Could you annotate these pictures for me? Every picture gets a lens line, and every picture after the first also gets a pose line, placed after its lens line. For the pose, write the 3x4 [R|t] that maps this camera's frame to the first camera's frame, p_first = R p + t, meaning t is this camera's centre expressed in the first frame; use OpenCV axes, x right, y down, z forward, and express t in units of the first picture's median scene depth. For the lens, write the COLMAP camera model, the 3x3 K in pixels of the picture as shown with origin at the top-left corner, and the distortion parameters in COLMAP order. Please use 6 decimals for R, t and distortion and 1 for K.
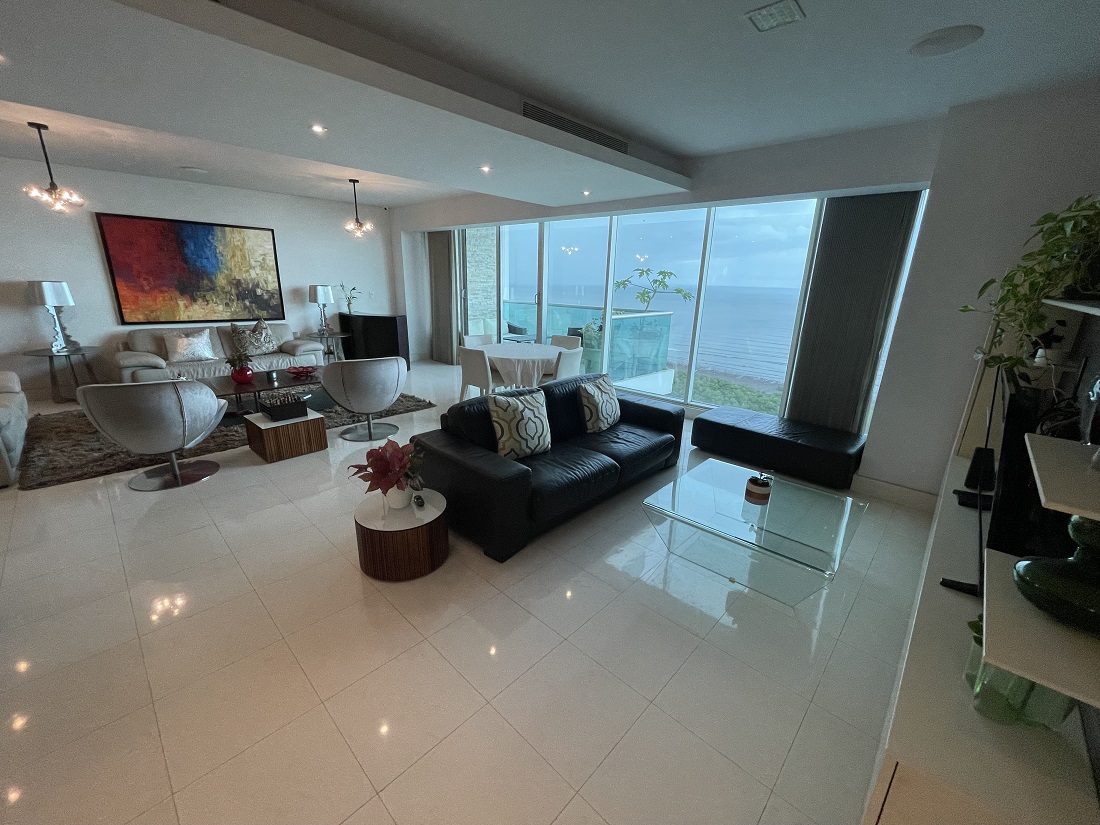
lens RADIAL K [[444.6, 0, 548.5], [0, 444.6, 414.3], [0, 0, 1]] dist [0.000921, -0.000180]
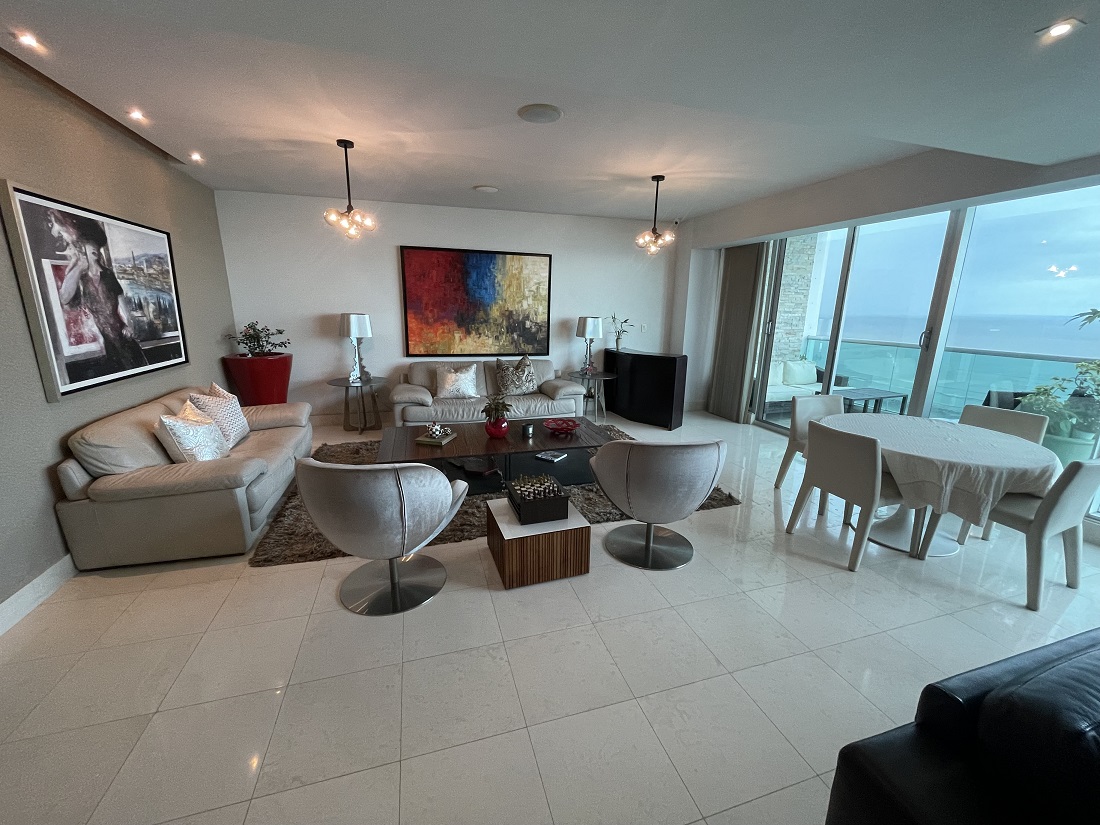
lens RADIAL K [[441.8, 0, 550.0], [0, 441.8, 412.5], [0, 0, 1]] dist [-0.001557, -0.000166]
pose [[0.872968, 0.101536, -0.477092, -0.182707], [-0.133870, 0.990410, -0.034168, -0.080670], [0.469048, 0.093696, 0.878189, 0.275522]]
